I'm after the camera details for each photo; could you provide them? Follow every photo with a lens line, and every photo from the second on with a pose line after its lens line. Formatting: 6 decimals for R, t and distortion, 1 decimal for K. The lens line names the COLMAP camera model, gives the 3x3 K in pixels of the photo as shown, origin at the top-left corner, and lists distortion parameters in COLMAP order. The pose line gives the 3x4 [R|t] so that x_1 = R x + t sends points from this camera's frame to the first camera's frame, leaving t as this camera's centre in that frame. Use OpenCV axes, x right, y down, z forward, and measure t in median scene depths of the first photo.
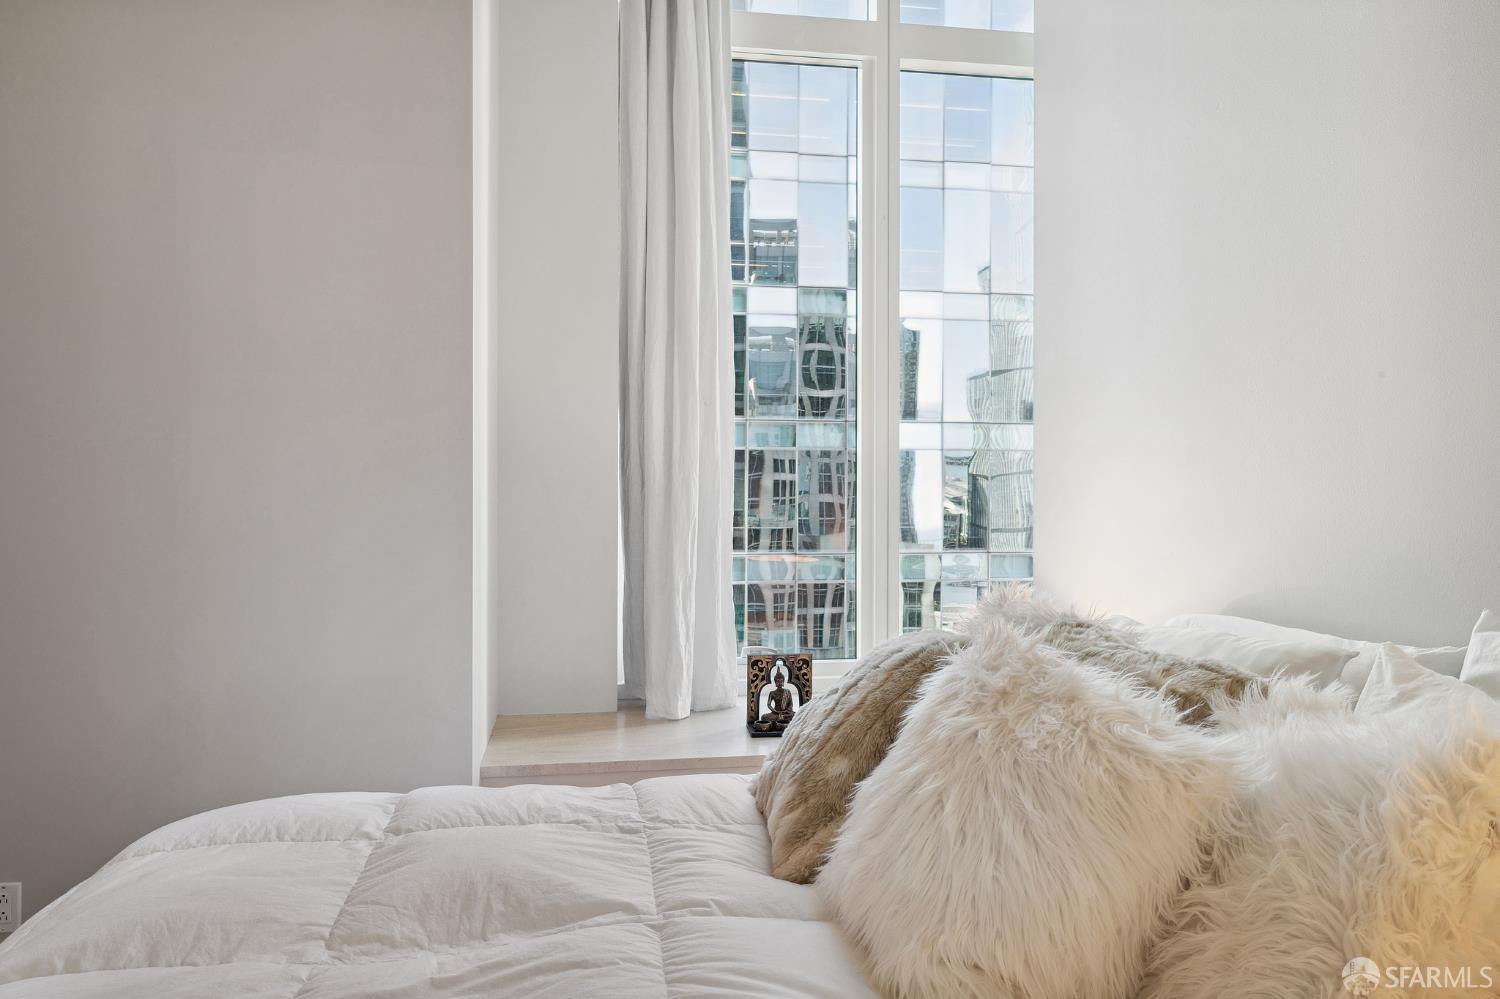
lens RADIAL K [[1051.5, 0, 744.1], [0, 1051.5, 488.1], [0, 0, 1]] dist [-0.003016, -0.001494]
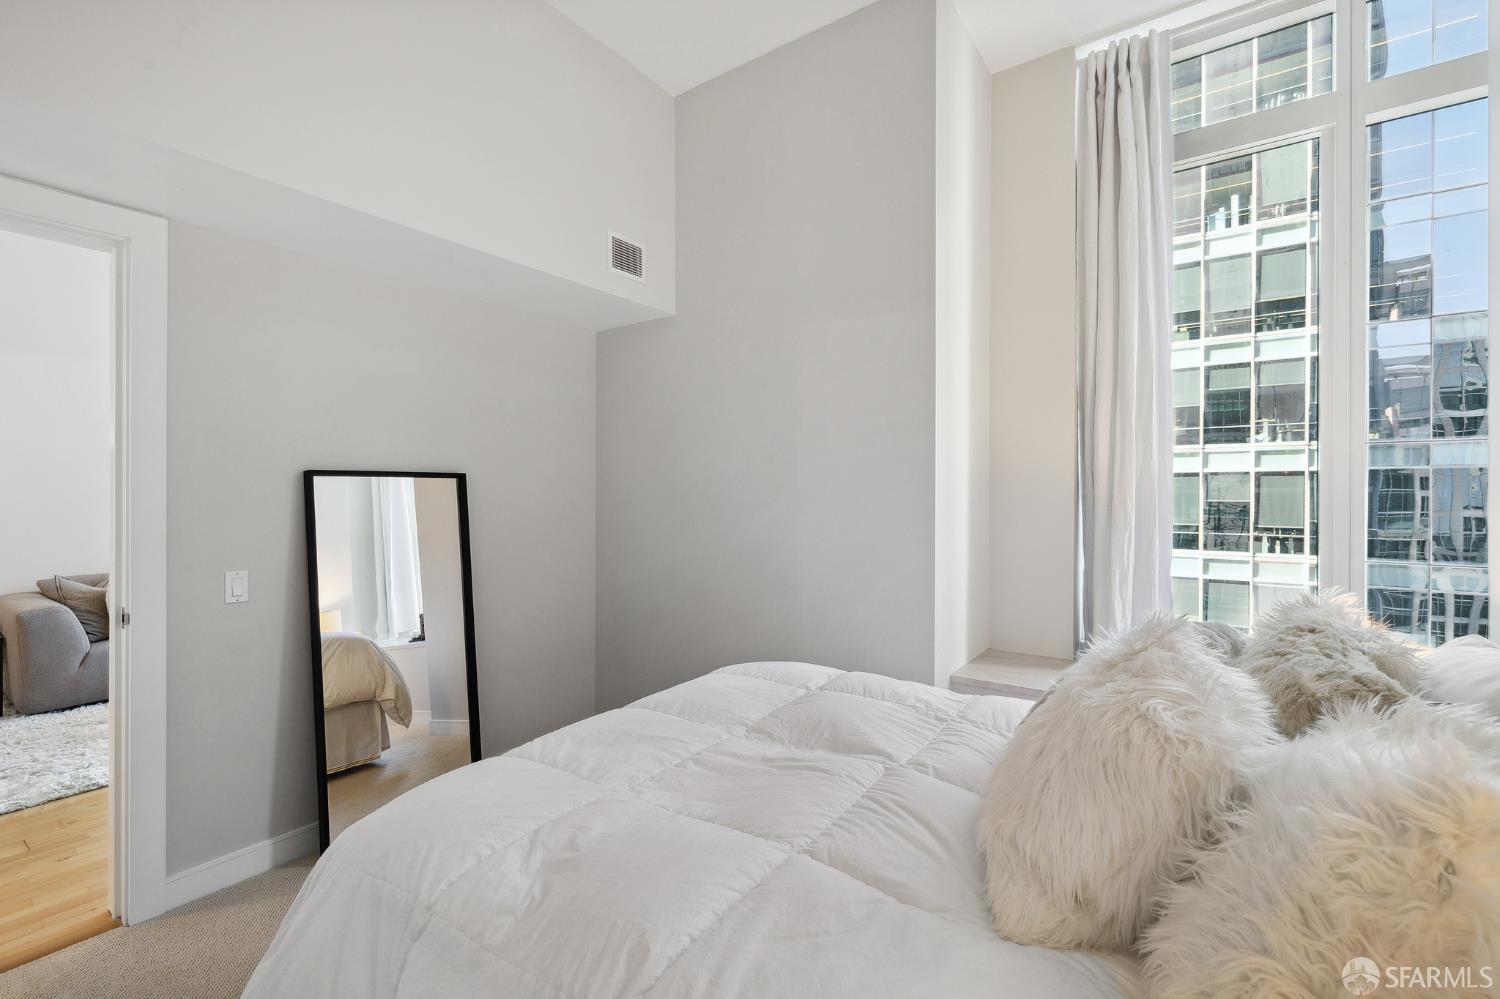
lens RADIAL K [[646.1, 0, 703.9], [0, 646.1, 495.3], [0, 0, 1]] dist [0.003417, 0.000152]
pose [[0.694561, -0.001015, -0.719433, 0.331050], [-0.005382, 0.999964, -0.006606, -0.003702], [0.719414, 0.008460, 0.694530, 0.059469]]
